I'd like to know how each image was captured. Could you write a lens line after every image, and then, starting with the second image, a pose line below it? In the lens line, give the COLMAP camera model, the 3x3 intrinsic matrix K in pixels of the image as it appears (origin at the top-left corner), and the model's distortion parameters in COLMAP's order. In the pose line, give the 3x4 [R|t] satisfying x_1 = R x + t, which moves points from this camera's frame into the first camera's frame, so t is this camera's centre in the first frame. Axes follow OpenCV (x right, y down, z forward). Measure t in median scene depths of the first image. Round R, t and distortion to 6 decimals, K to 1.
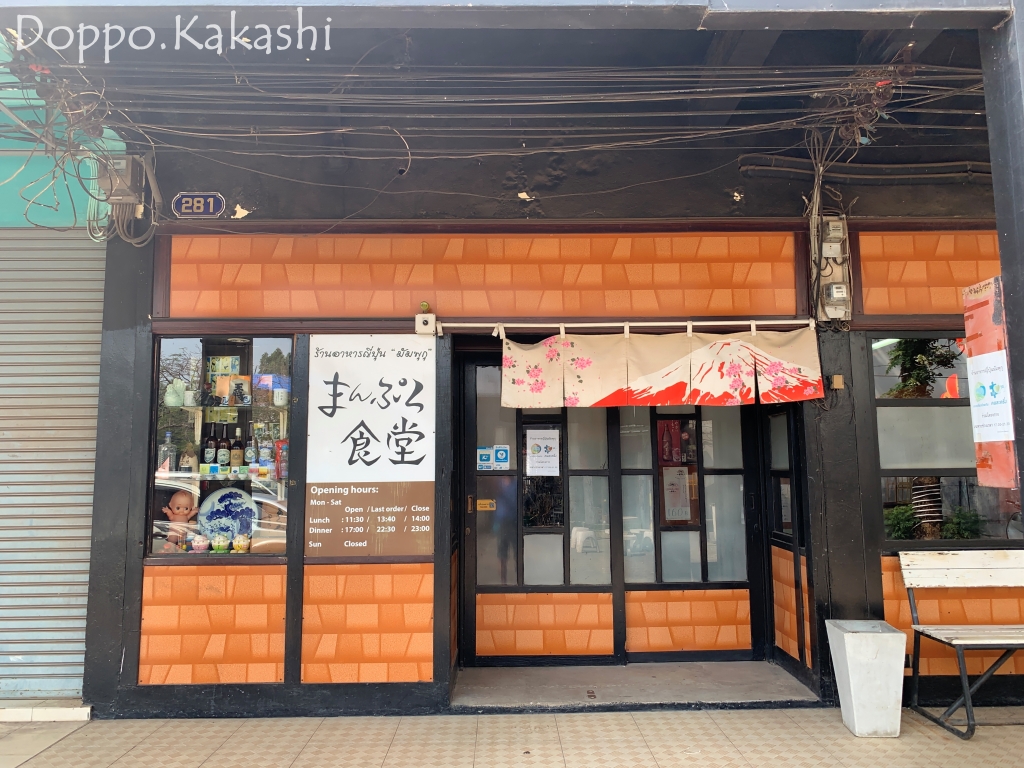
lens RADIAL K [[762.8, 0, 532.3], [0, 762.8, 382.0], [0, 0, 1]] dist [0.073676, -0.005546]
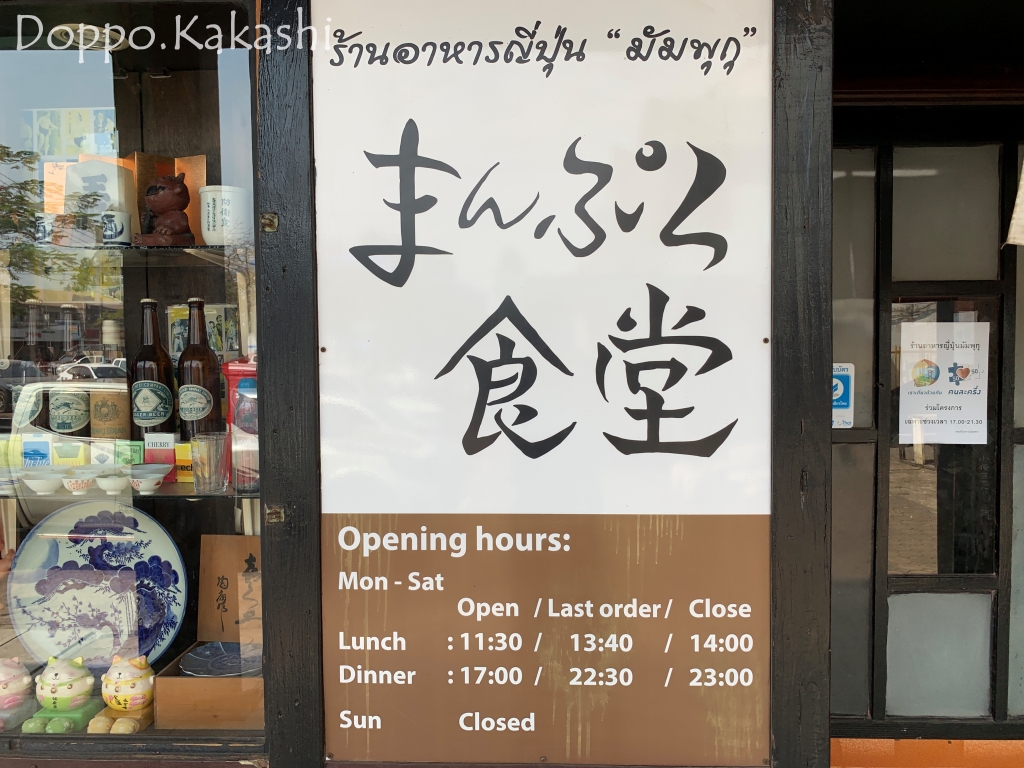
lens RADIAL K [[762.8, 0, 532.3], [0, 762.8, 382.0], [0, 0, 1]] dist [0.073676, -0.005546]
pose [[0.999133, 0.001693, -0.041602, -0.201629], [0.004762, 0.987971, 0.154567, 0.037570], [0.041363, -0.154632, 0.987106, 0.720654]]
